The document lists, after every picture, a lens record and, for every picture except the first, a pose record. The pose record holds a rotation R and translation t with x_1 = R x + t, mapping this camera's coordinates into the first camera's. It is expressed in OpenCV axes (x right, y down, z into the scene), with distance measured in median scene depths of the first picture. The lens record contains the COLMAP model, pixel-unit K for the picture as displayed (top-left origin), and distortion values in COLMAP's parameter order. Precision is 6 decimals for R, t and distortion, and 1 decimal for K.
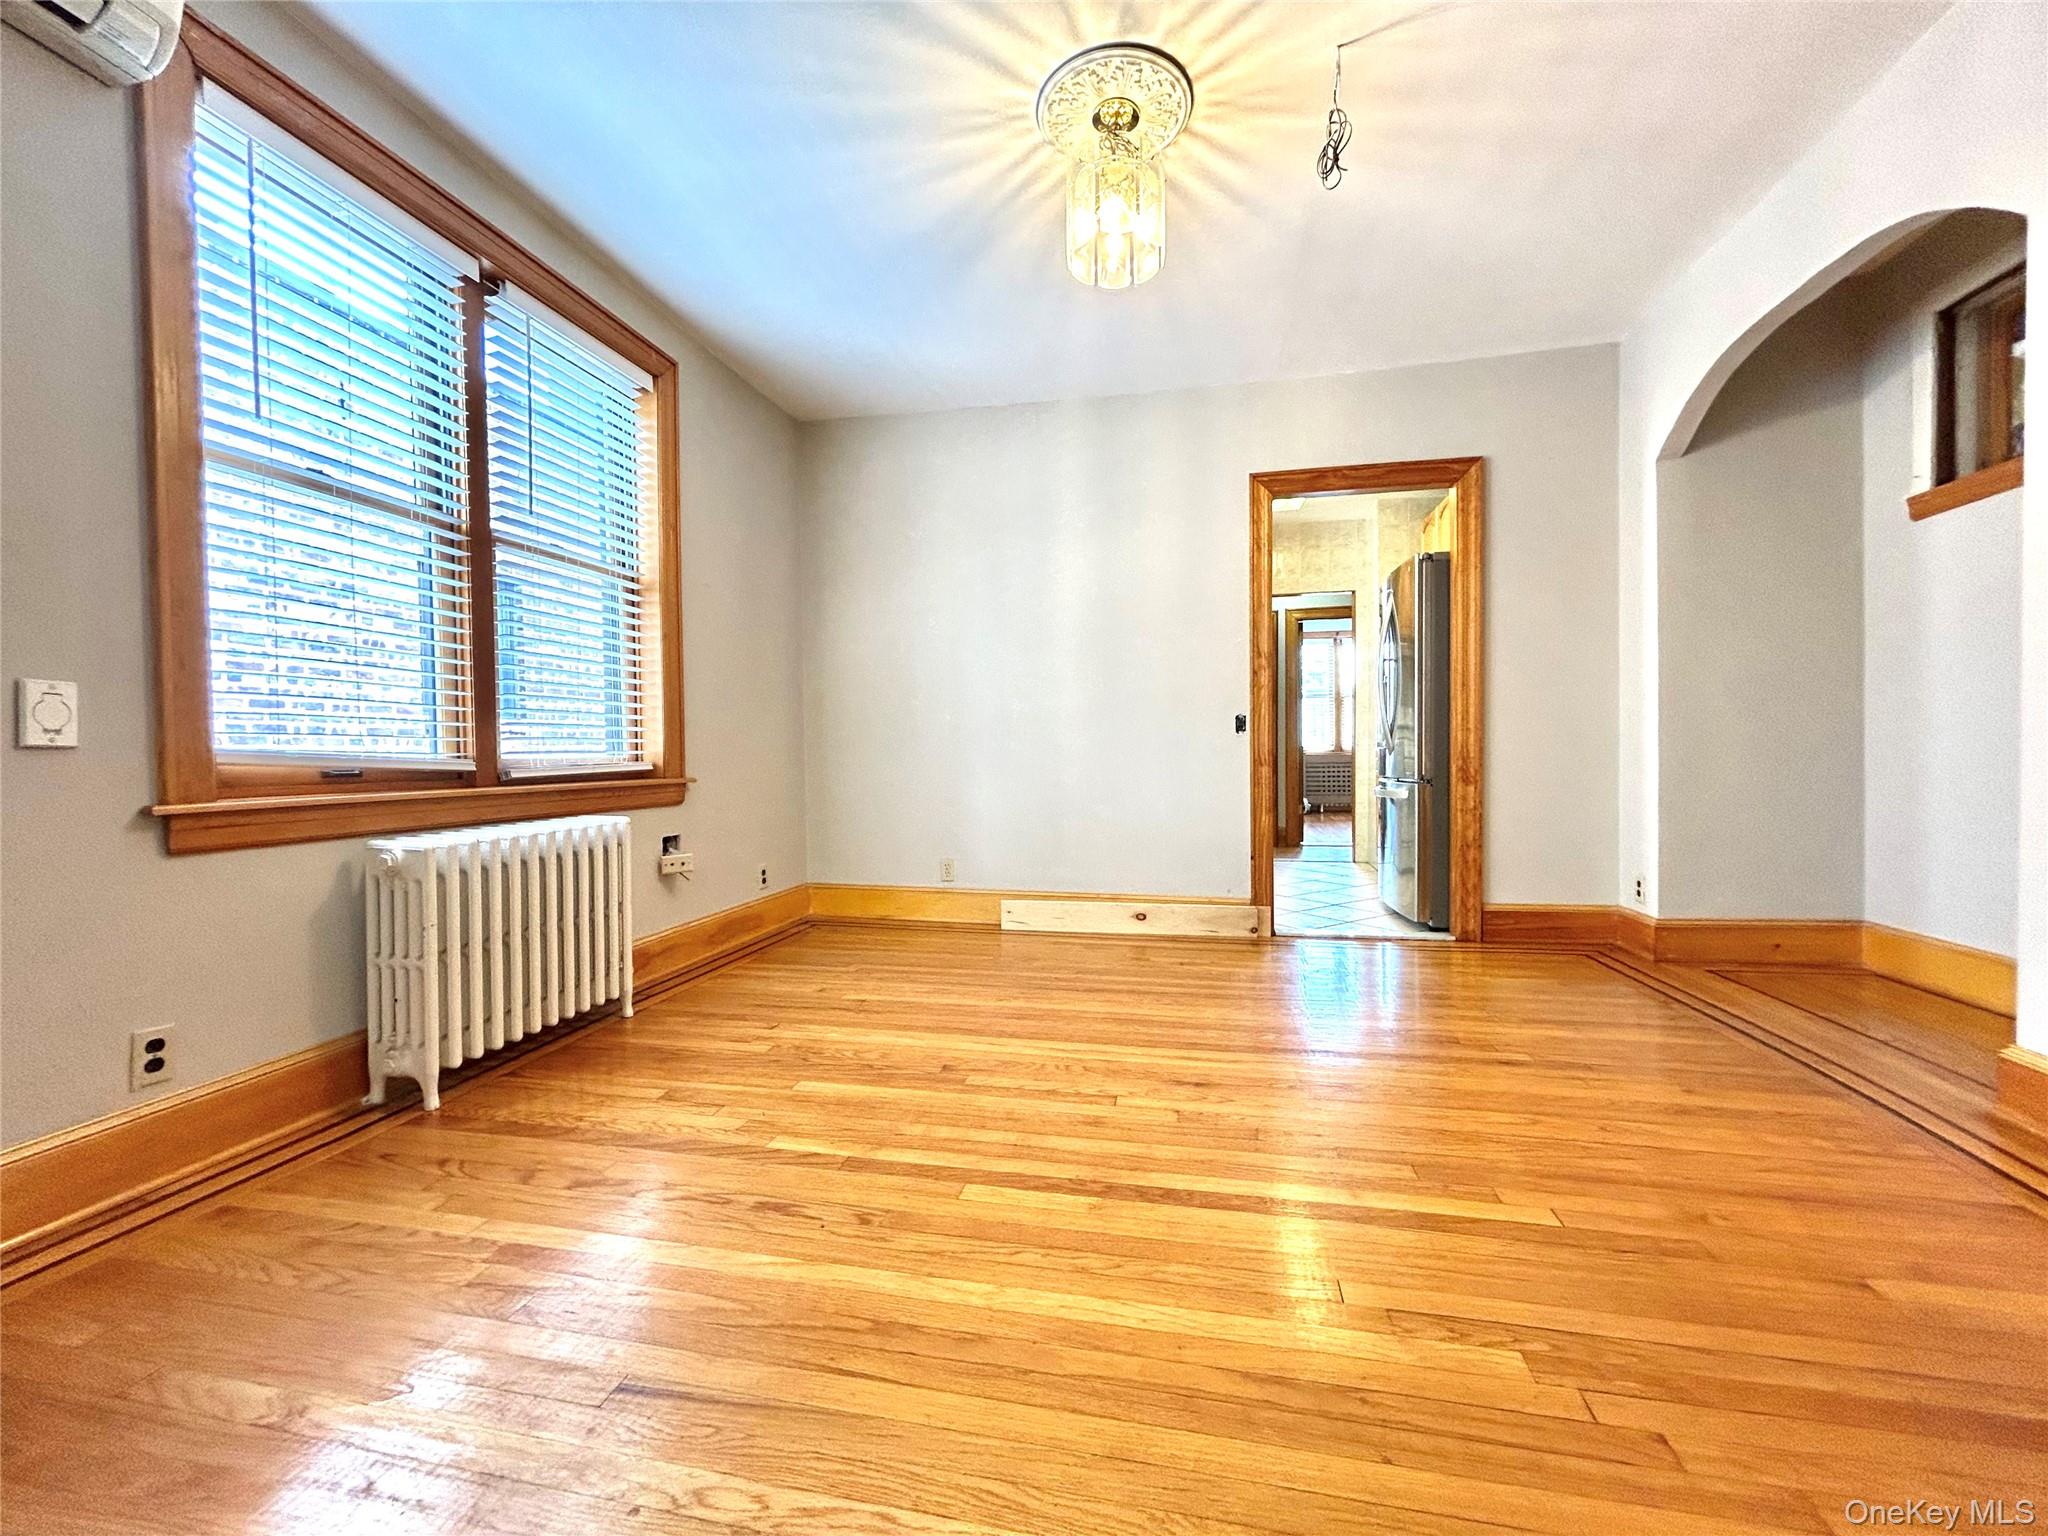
lens RADIAL K [[823.5, 0, 1024.0], [0, 823.5, 768.0], [0, 0, 1]] dist [0.003008, 0.000131]
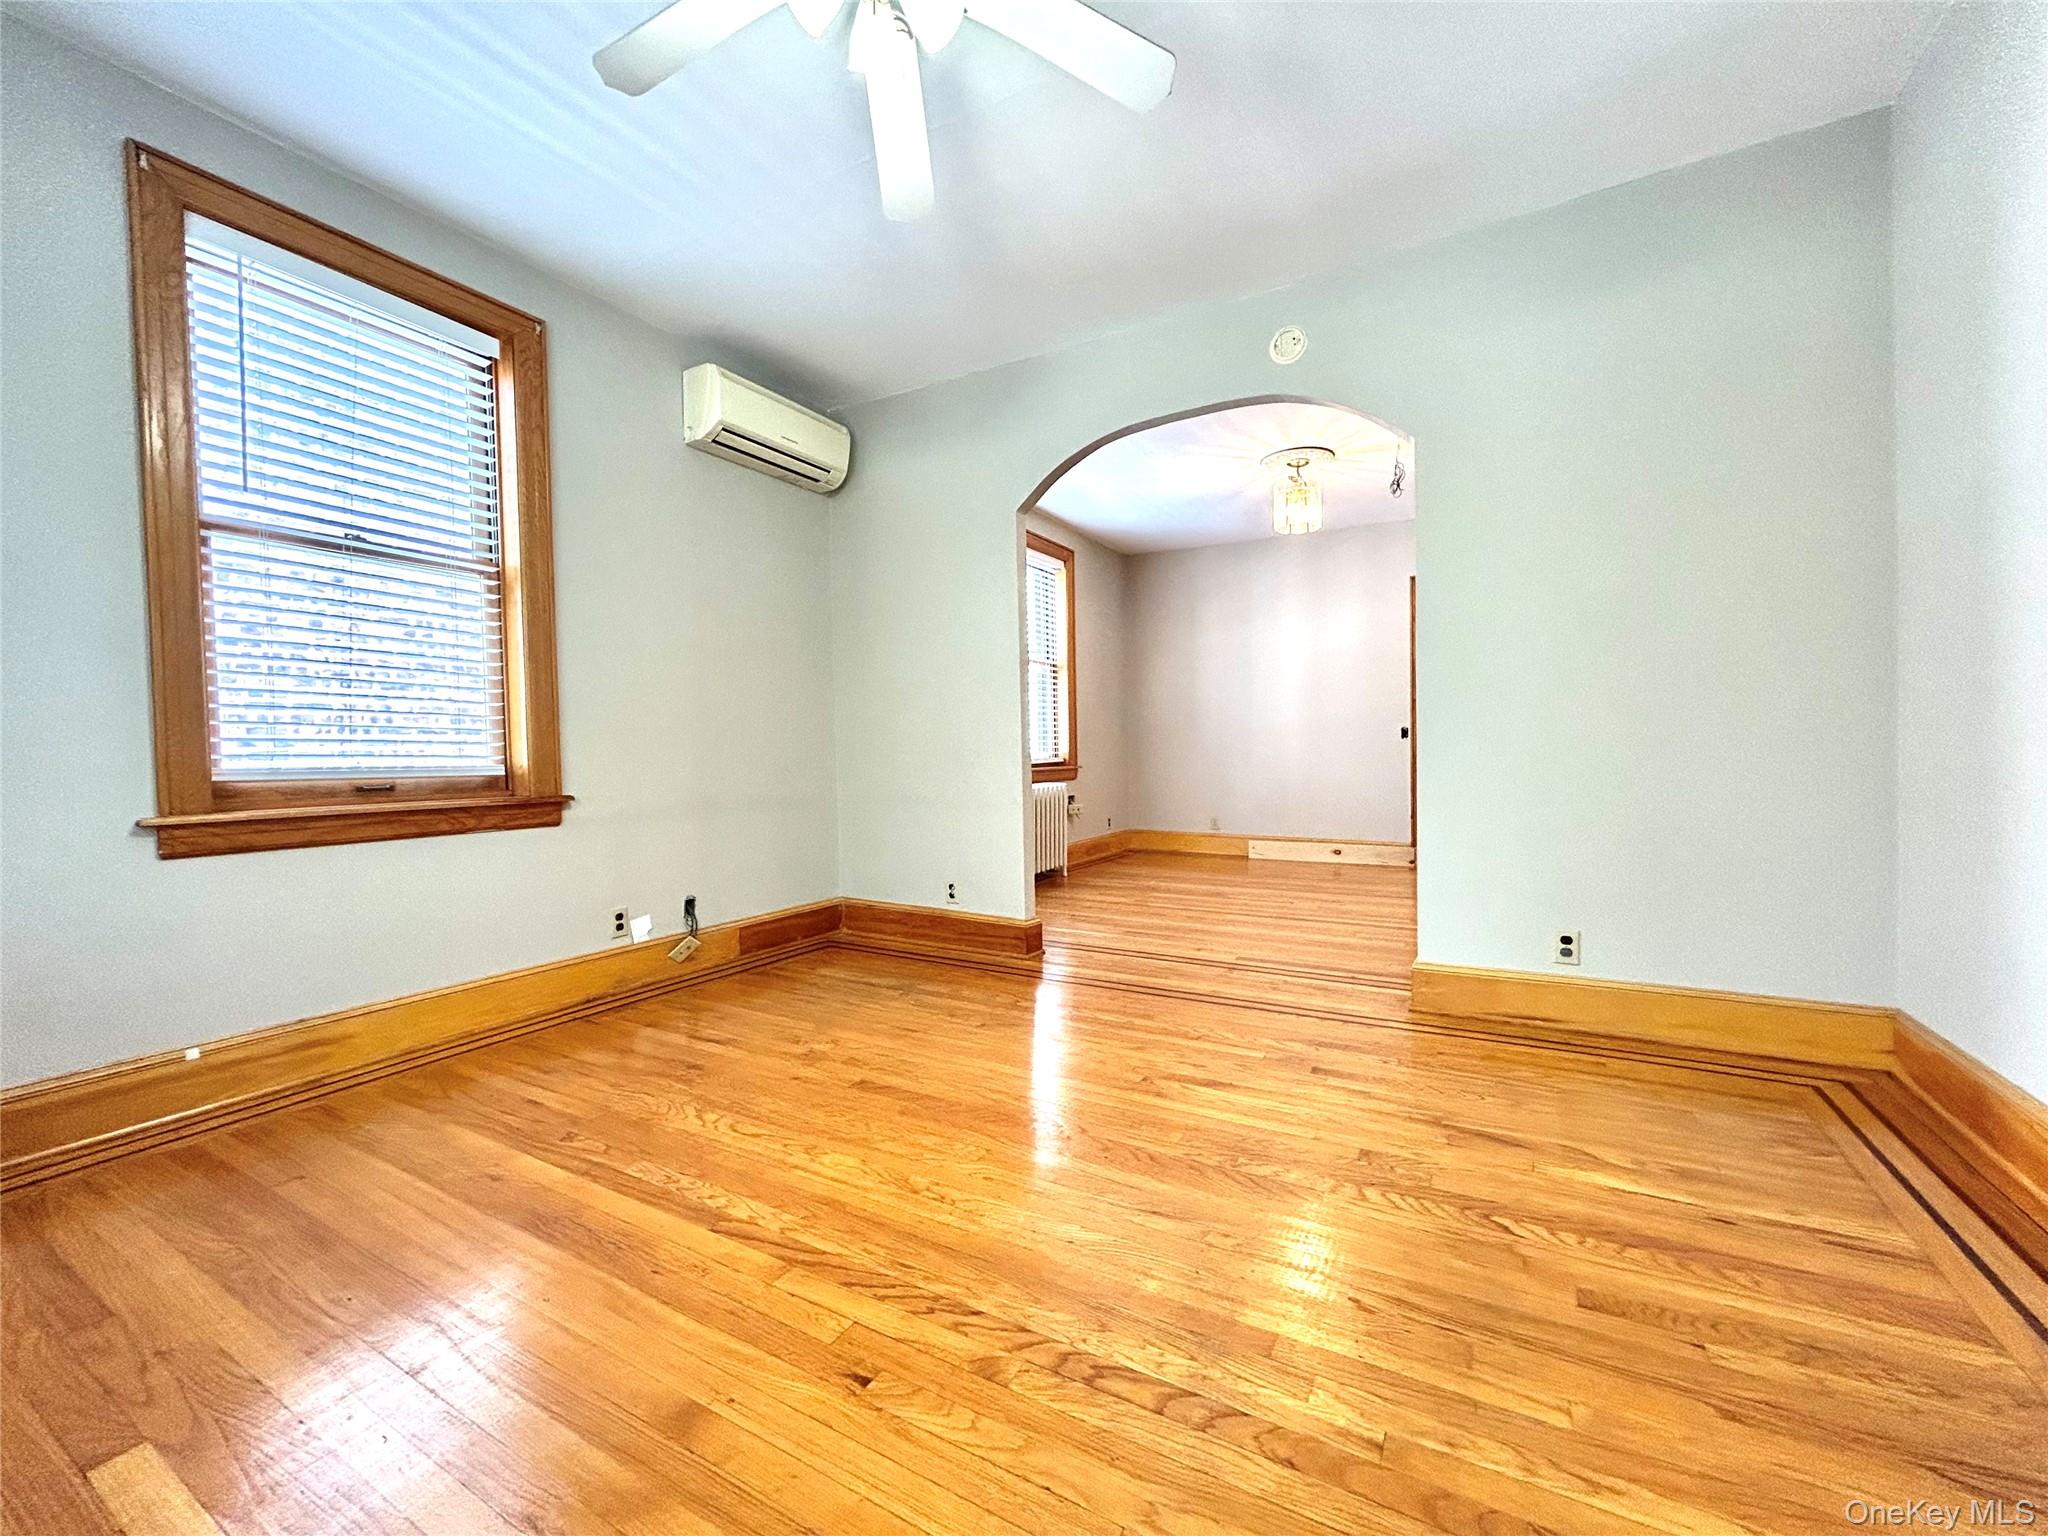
lens RADIAL K [[823.5, 0, 1024.0], [0, 823.5, 768.0], [0, 0, 1]] dist [0.003008, 0.000131]
pose [[0.952899, 0.001594, -0.303283, 0.050312], [0.000350, 0.999980, 0.006354, 0.004301], [0.303287, -0.006161, 0.952879, -0.812001]]
